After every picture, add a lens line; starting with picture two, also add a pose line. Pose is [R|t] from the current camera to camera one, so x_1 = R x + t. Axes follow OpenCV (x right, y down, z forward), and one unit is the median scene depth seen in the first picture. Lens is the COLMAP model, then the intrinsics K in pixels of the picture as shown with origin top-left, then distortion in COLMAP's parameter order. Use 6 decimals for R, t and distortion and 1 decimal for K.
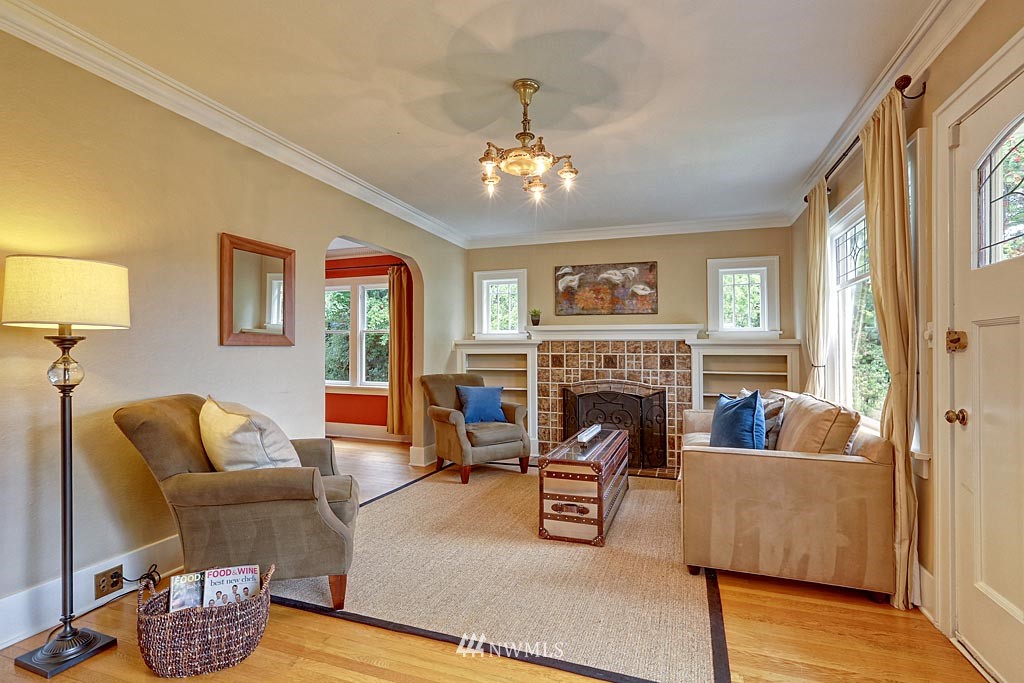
lens RADIAL K [[492.4, 0, 507.0], [0, 492.4, 344.2], [0, 0, 1]] dist [-0.002757, -0.000127]
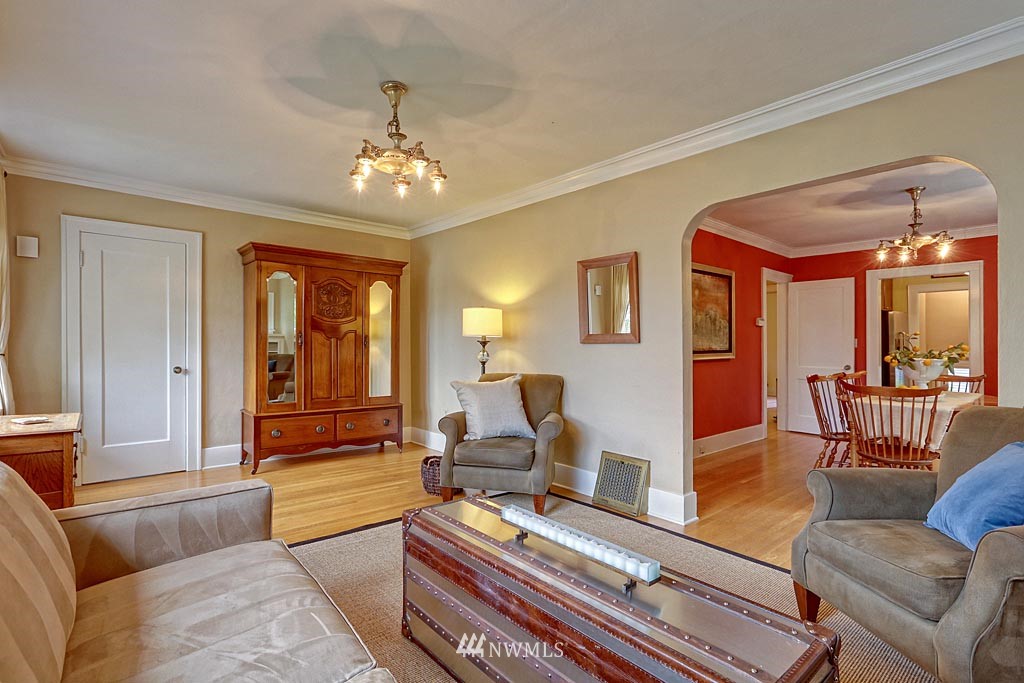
lens RADIAL K [[492.4, 0, 504.6], [0, 492.4, 341.3], [0, 0, 1]] dist [-0.002757, -0.000127]
pose [[-0.500162, -0.005703, -0.865913, 0.850006], [0.006818, 0.999921, -0.010523, 0.010230], [0.865905, -0.011167, -0.500084, 1.797096]]
